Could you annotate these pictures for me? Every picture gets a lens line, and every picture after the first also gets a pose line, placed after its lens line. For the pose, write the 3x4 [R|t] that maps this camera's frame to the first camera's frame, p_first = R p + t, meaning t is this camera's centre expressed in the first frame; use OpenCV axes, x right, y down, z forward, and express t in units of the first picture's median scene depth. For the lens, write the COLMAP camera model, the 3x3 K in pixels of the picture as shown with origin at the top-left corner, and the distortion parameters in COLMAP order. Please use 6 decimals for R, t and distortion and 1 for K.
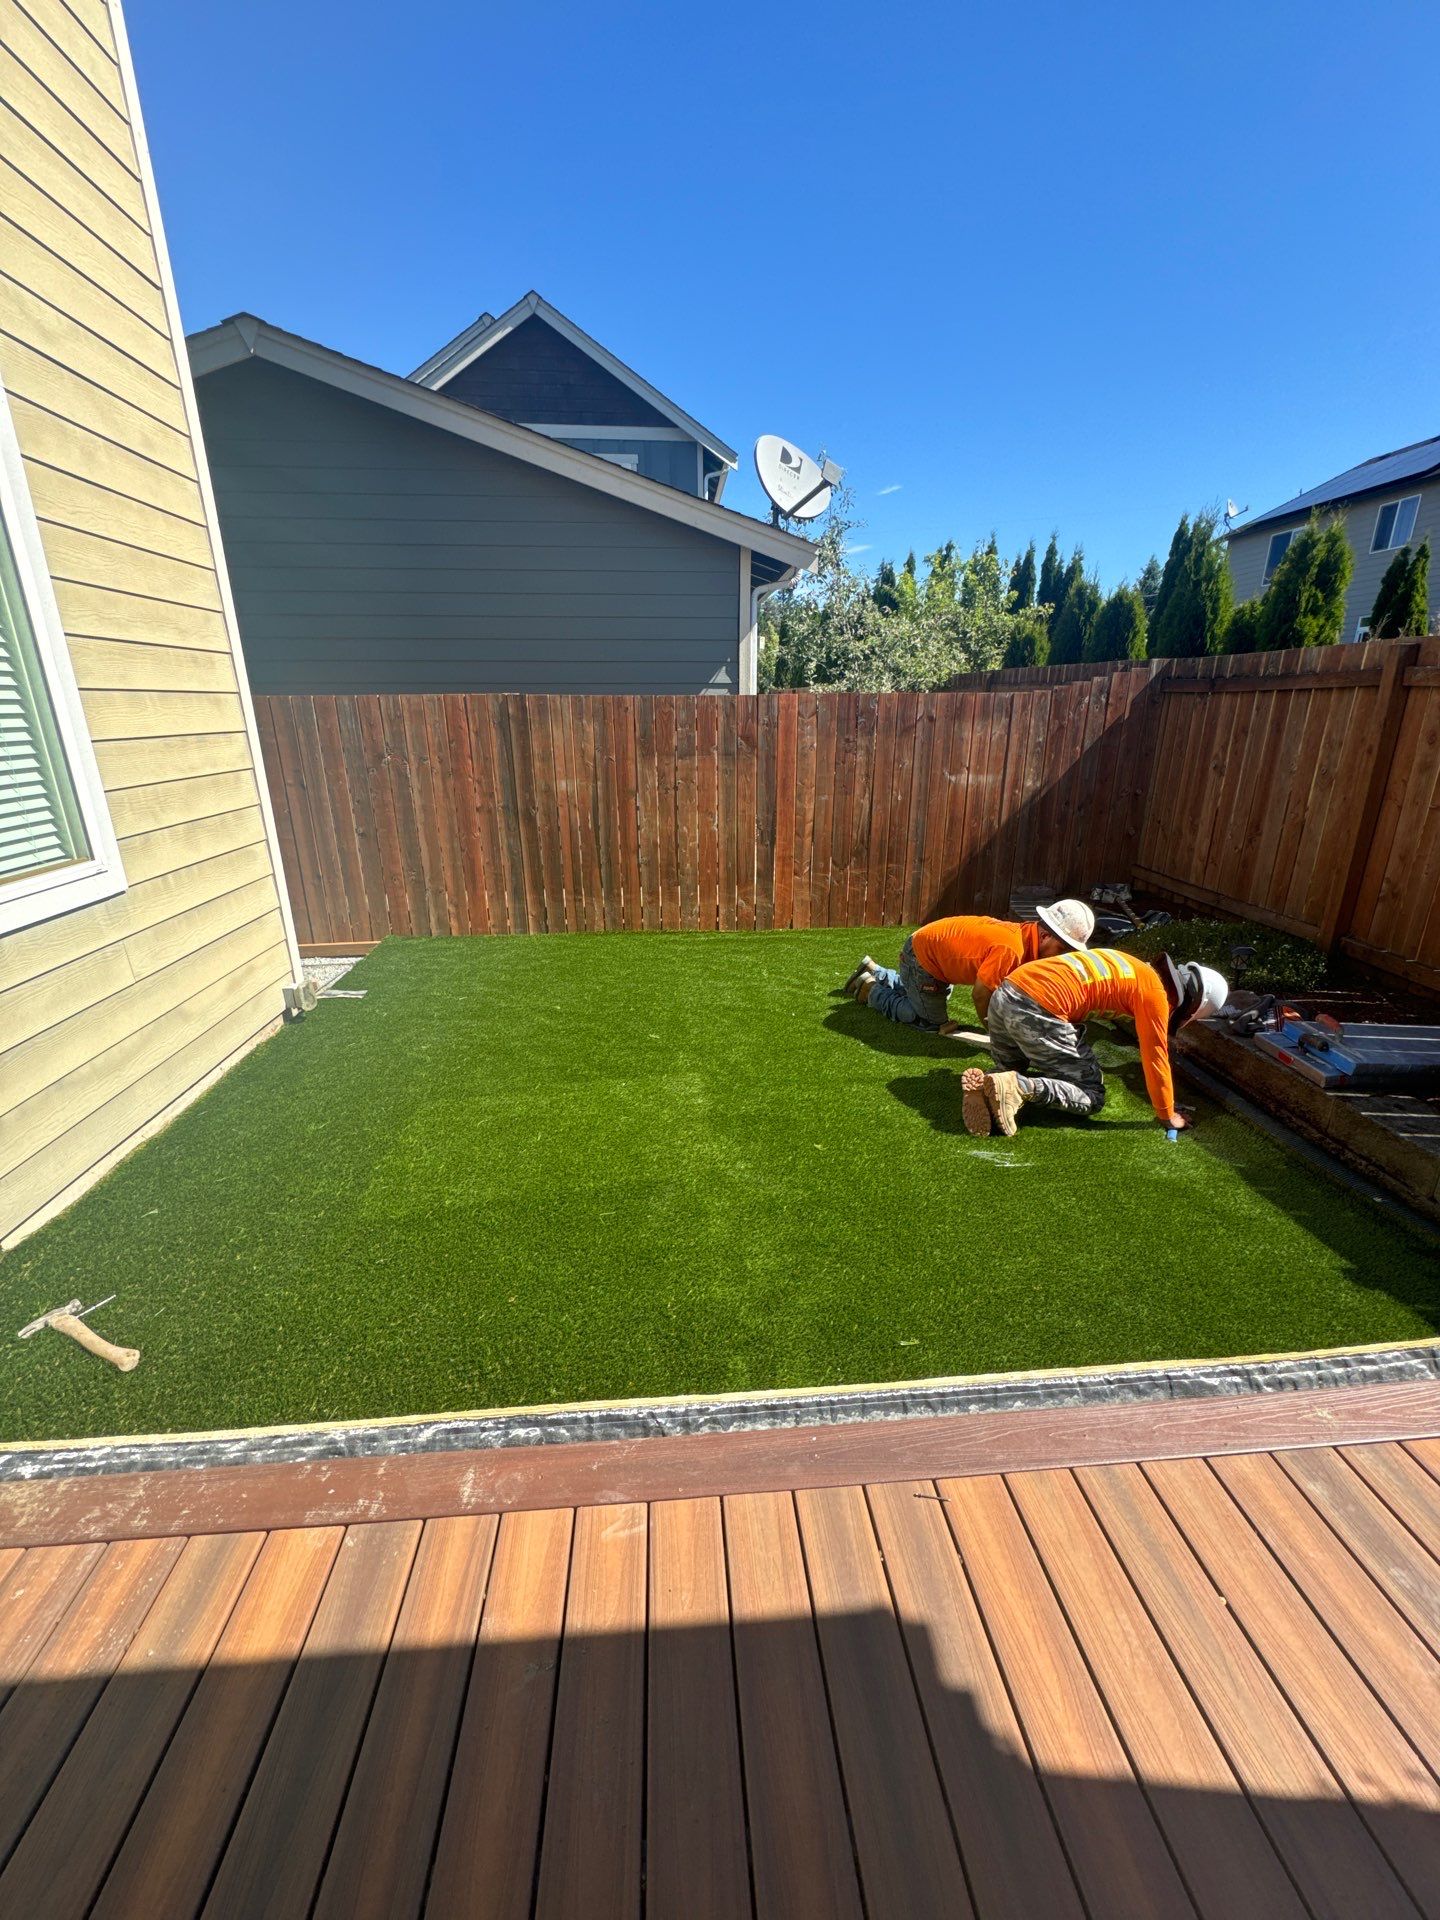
lens RADIAL K [[771.8, 0, 720.0], [0, 771.8, 960.0], [0, 0, 1]] dist [-0.001641, -0.000014]
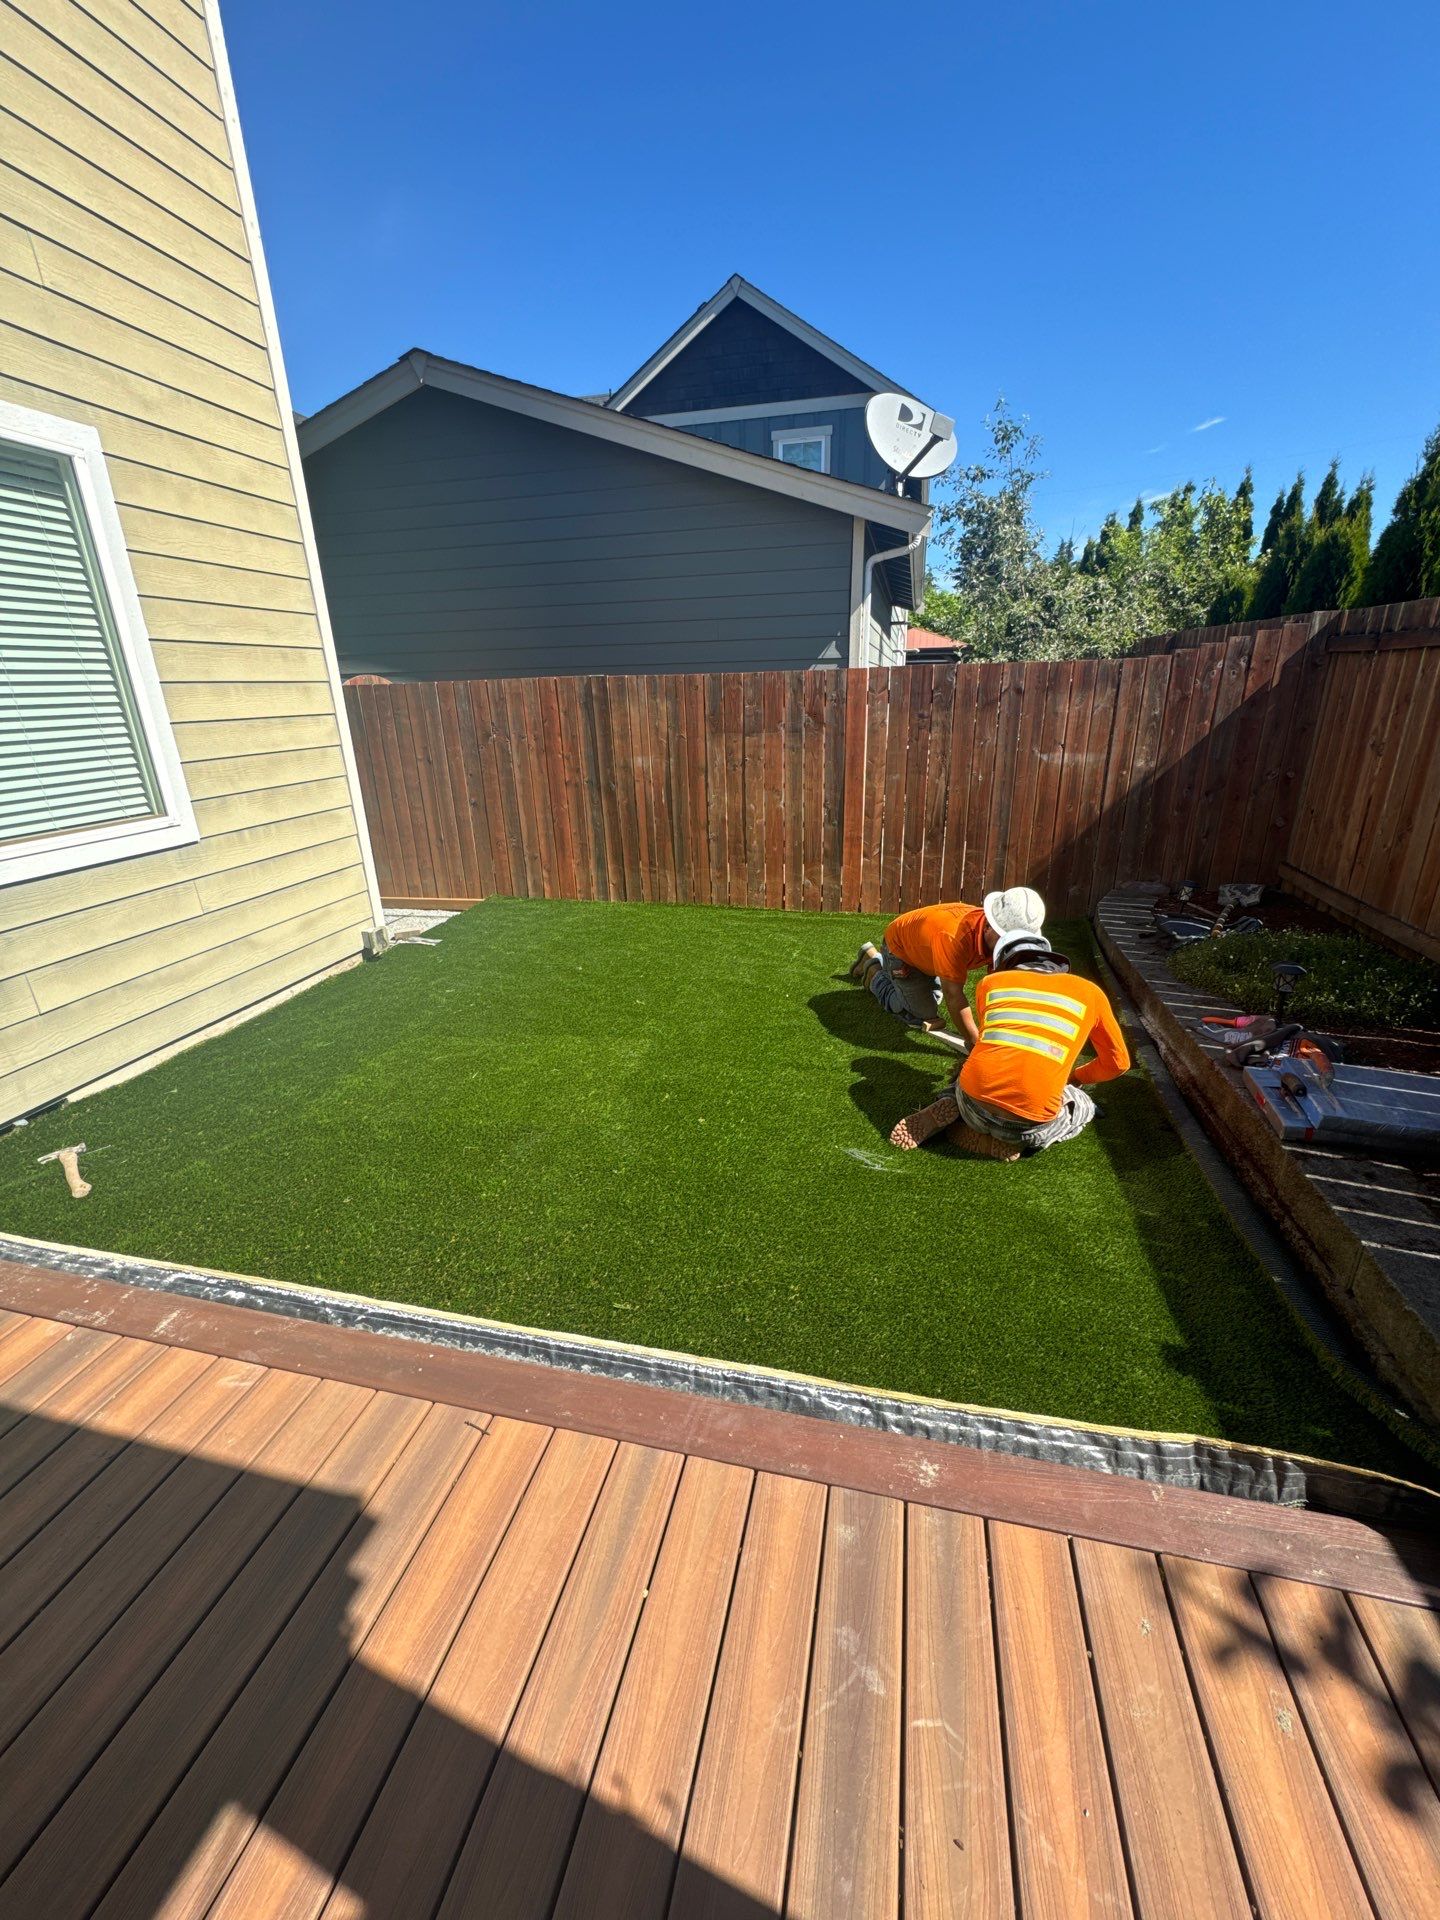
lens RADIAL K [[771.2, 0, 720.0], [0, 771.2, 960.0], [0, 0, 1]] dist [-0.001684, -0.000372]
pose [[0.950196, 0.084218, -0.300058, 0.256633], [-0.076289, 0.996359, 0.038063, -0.005223], [0.302171, -0.013277, 0.953161, 0.026782]]
